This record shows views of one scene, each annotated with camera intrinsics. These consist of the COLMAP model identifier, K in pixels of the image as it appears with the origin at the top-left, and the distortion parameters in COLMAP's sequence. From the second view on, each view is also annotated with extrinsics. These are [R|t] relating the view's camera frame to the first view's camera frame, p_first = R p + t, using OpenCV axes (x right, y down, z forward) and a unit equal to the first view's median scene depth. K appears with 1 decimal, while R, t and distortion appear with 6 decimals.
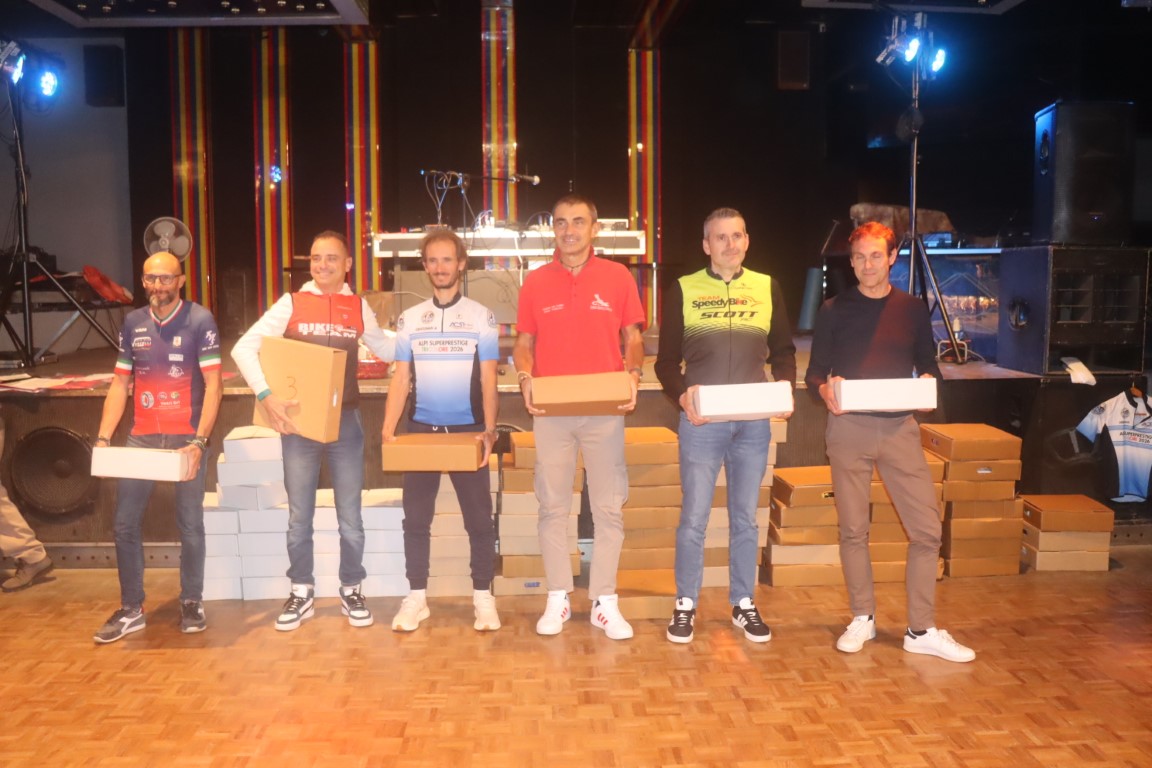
lens RADIAL K [[1002.7, 0, 578.2], [0, 1002.7, 378.7], [0, 0, 1]] dist [-0.162651, 0.161036]
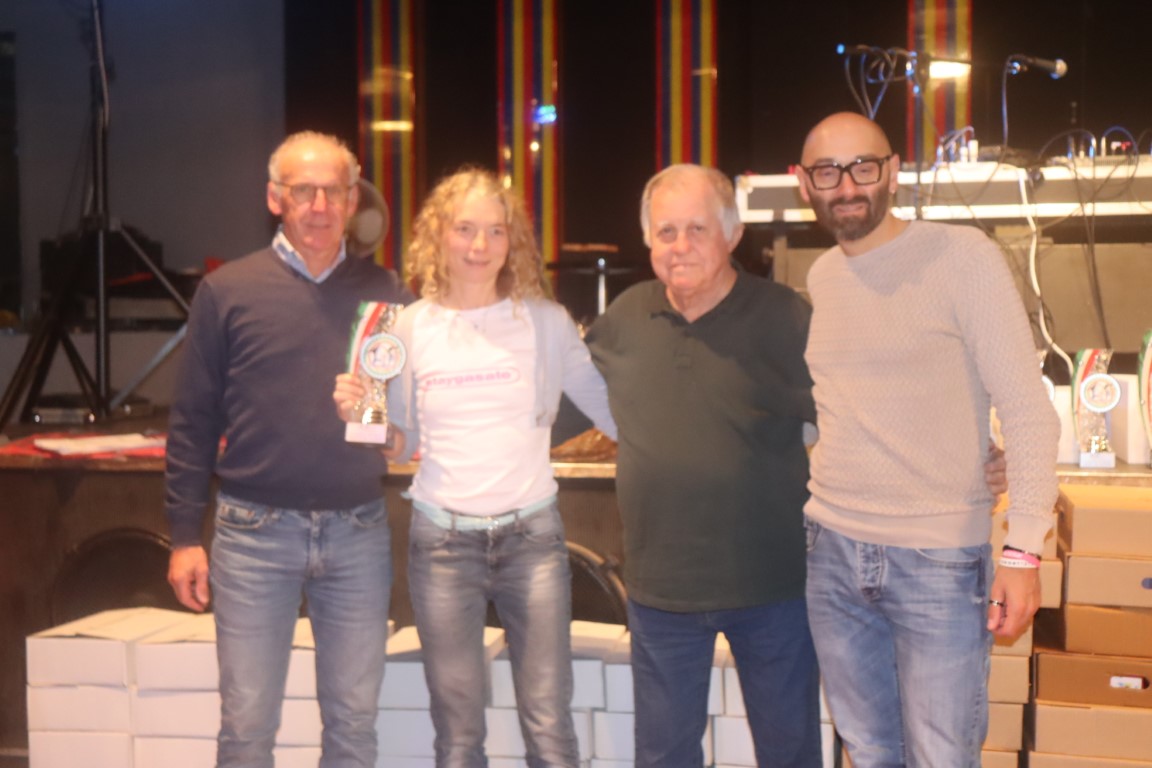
lens RADIAL K [[1605.9, 0, 572.9], [0, 1605.9, 381.6], [0, 0, 1]] dist [0.016492, 0.312018]
pose [[0.968994, 0.013003, -0.246740, -0.088869], [-0.028698, 0.997778, -0.060121, 0.014941], [0.245410, 0.065338, 0.967215, 0.193892]]
